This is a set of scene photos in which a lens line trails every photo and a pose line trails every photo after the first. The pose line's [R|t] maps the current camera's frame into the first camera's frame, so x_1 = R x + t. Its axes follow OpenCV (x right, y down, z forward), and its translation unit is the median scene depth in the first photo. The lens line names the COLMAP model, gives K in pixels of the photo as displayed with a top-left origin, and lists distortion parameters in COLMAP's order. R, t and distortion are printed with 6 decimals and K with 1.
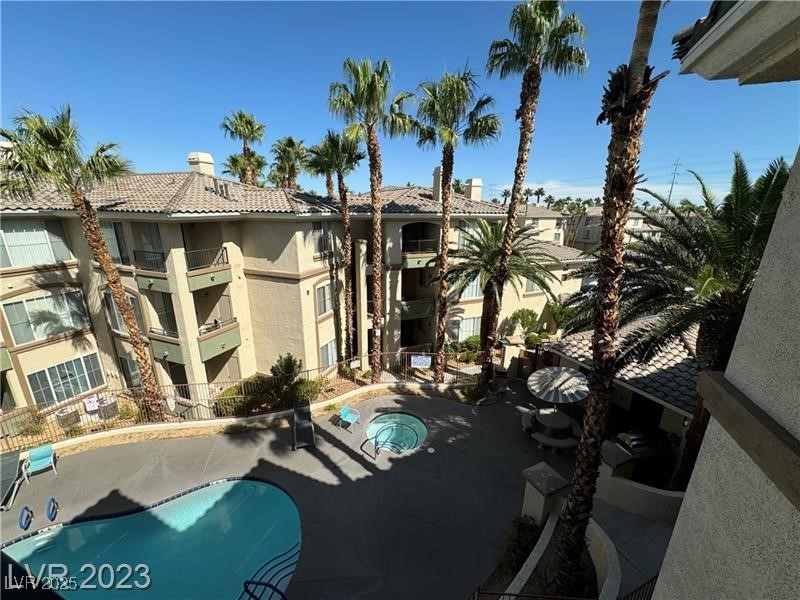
lens RADIAL K [[320.6, 0, 402.2], [0, 320.6, 299.0], [0, 0, 1]] dist [-0.001492, -0.000144]
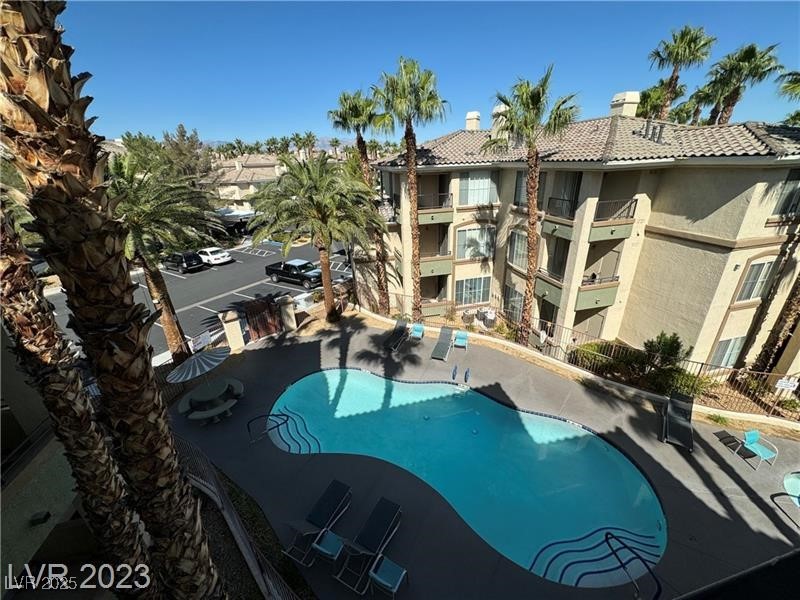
lens RADIAL K [[320.6, 0, 402.2], [0, 320.6, 299.7], [0, 0, 1]] dist [-0.001492, -0.000144]
pose [[0.564751, 0.297699, -0.769696, -0.142083], [-0.185068, 0.954601, 0.233425, 0.022544], [0.804243, 0.010619, 0.594206, -0.076577]]
